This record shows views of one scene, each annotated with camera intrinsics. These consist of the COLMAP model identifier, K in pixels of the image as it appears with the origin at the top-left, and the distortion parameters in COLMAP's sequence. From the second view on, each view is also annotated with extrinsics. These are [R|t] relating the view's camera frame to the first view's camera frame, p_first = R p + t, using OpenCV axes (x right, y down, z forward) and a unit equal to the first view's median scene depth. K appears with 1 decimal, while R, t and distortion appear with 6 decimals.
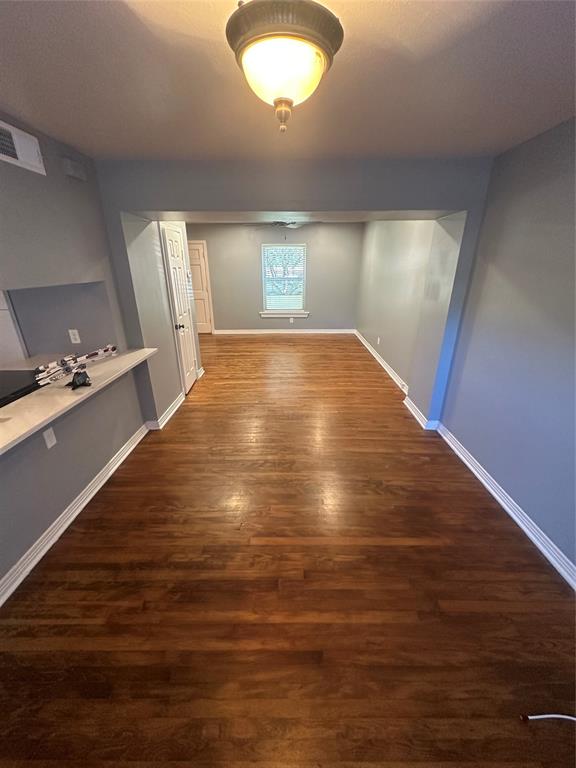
lens RADIAL K [[304.1, 0, 286.4], [0, 304.1, 385.0], [0, 0, 1]] dist [-0.002584, -0.000246]
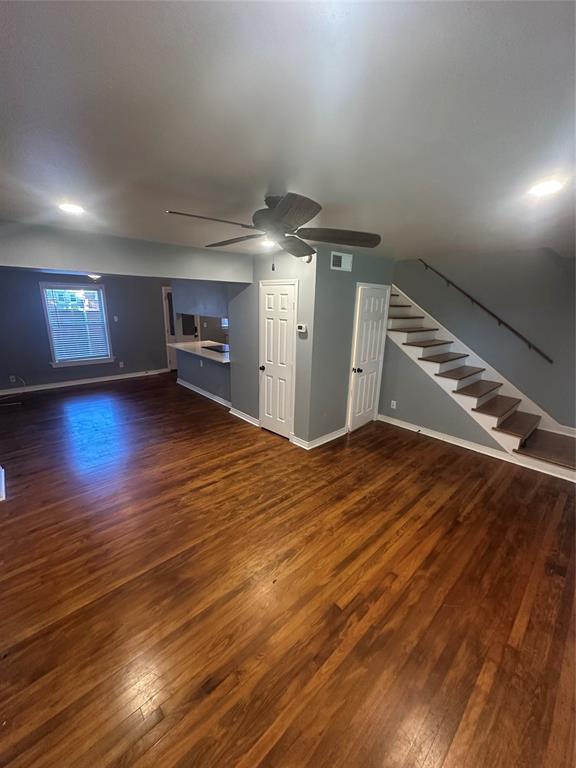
lens RADIAL K [[304.1, 0, 286.4], [0, 304.1, 385.0], [0, 0, 1]] dist [-0.002584, -0.000246]
pose [[-0.727333, 0.180340, -0.662166, 0.468952], [-0.266726, 0.814722, 0.514864, -1.035152], [0.632332, 0.551095, -0.544473, 2.374918]]
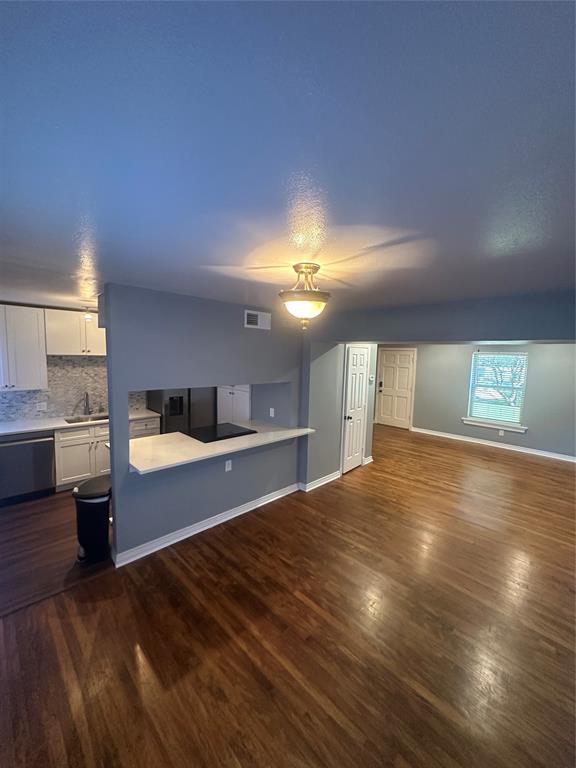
lens RADIAL K [[304.1, 0, 286.4], [0, 304.1, 385.0], [0, 0, 1]] dist [-0.002584, -0.000246]
pose [[0.712441, 0.094040, -0.695402, 0.458071], [-0.289322, 0.942196, -0.168997, -0.046756], [0.639312, 0.321595, 0.698467, -0.118213]]
